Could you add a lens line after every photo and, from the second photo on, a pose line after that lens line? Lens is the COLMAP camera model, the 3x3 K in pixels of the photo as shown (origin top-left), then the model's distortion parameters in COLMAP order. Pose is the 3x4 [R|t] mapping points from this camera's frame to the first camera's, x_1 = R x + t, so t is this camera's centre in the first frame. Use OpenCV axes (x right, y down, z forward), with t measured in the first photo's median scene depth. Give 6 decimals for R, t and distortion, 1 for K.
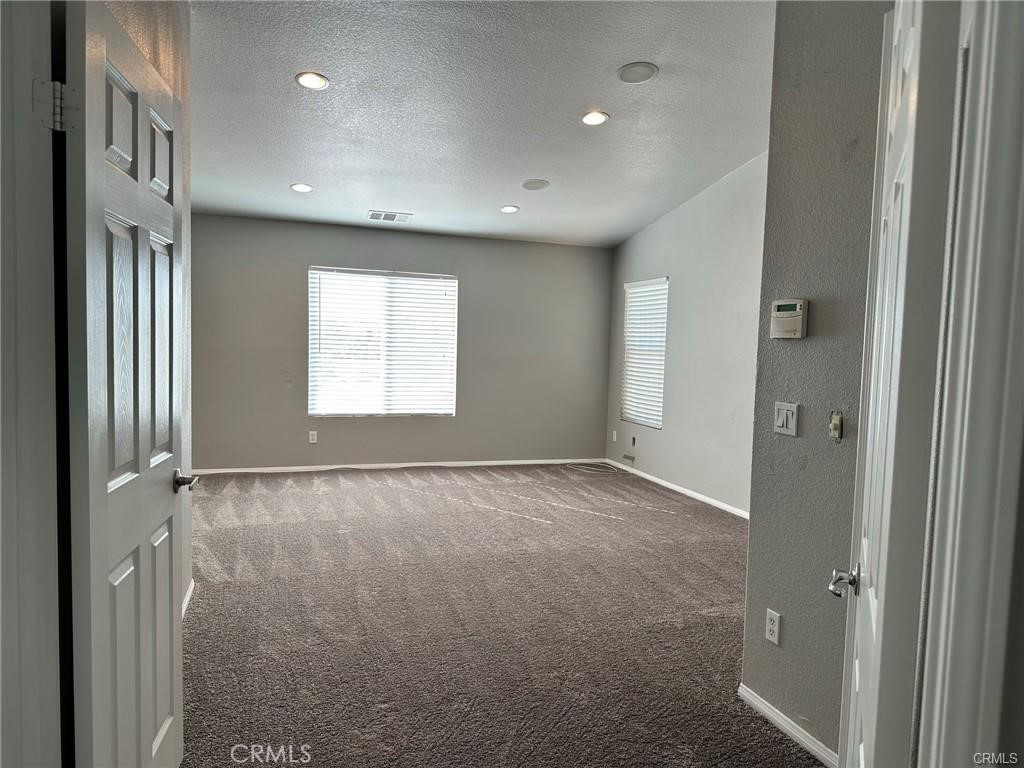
lens RADIAL K [[720.2, 0, 512.0], [0, 720.2, 384.0], [0, 0, 1]] dist [0.067275, -0.085901]
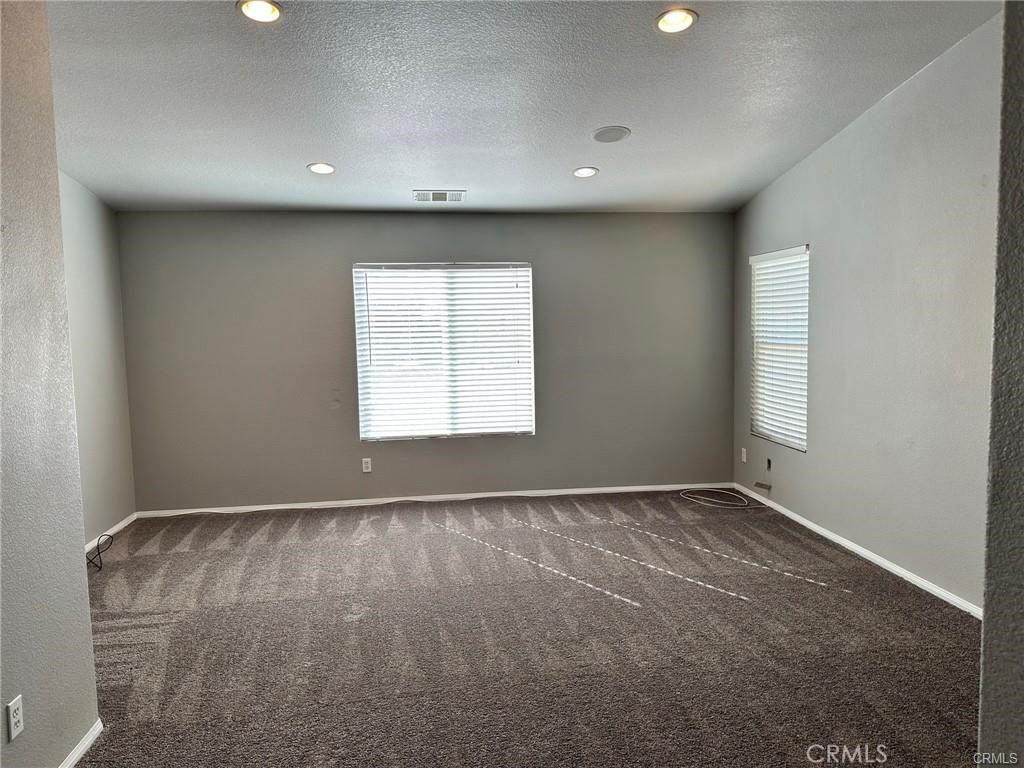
lens RADIAL K [[750.2, 0, 483.9], [0, 750.2, 384.3], [0, 0, 1]] dist [0.096807, -0.214111]
pose [[0.977388, -0.034537, -0.208612, 0.048631], [0.038111, 0.999187, 0.013139, -0.028789], [0.207989, -0.020792, 0.977910, 0.174614]]
